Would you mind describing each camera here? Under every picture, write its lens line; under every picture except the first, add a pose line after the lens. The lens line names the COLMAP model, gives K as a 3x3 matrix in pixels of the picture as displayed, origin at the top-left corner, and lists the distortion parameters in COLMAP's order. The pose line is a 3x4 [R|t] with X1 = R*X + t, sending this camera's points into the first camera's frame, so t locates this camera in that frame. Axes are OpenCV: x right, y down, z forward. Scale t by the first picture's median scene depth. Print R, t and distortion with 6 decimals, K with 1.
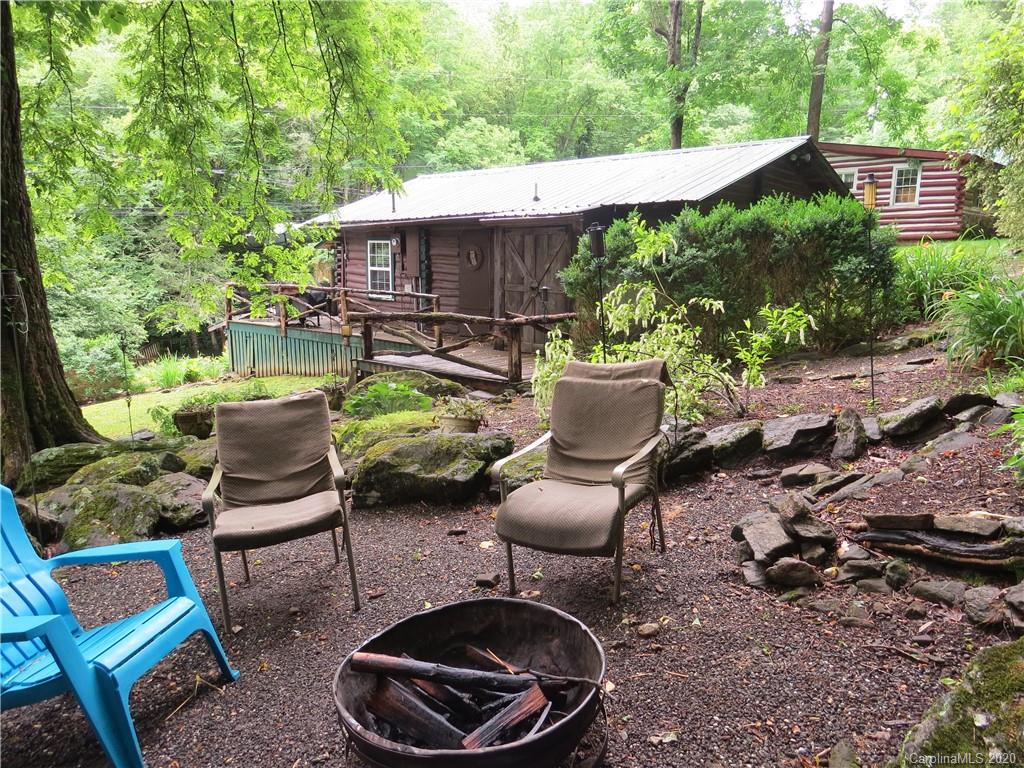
lens RADIAL K [[720.1, 0, 512.0], [0, 720.1, 384.0], [0, 0, 1]] dist [-0.027262, 0.001127]
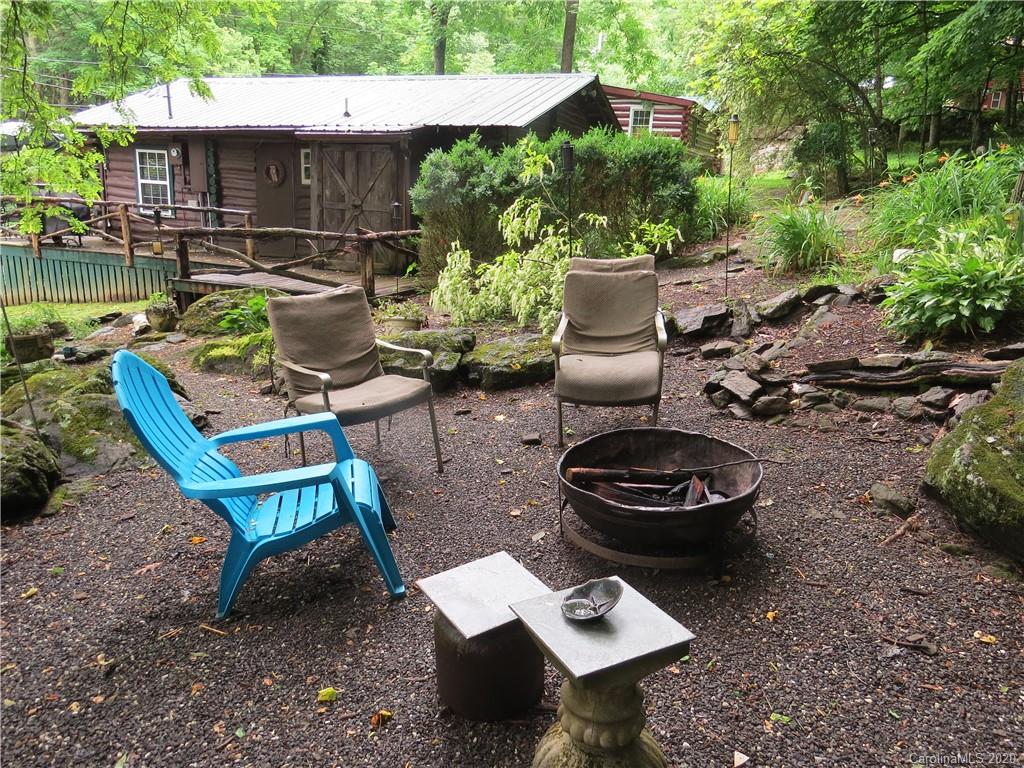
lens RADIAL K [[720.1, 0, 512.0], [0, 720.1, 384.0], [0, 0, 1]] dist [-0.027262, 0.001127]
pose [[0.932675, -0.058068, 0.356012, -0.267614], [0.022915, 0.994502, 0.102176, 0.030938], [-0.359988, -0.087139, 0.928878, -0.053162]]
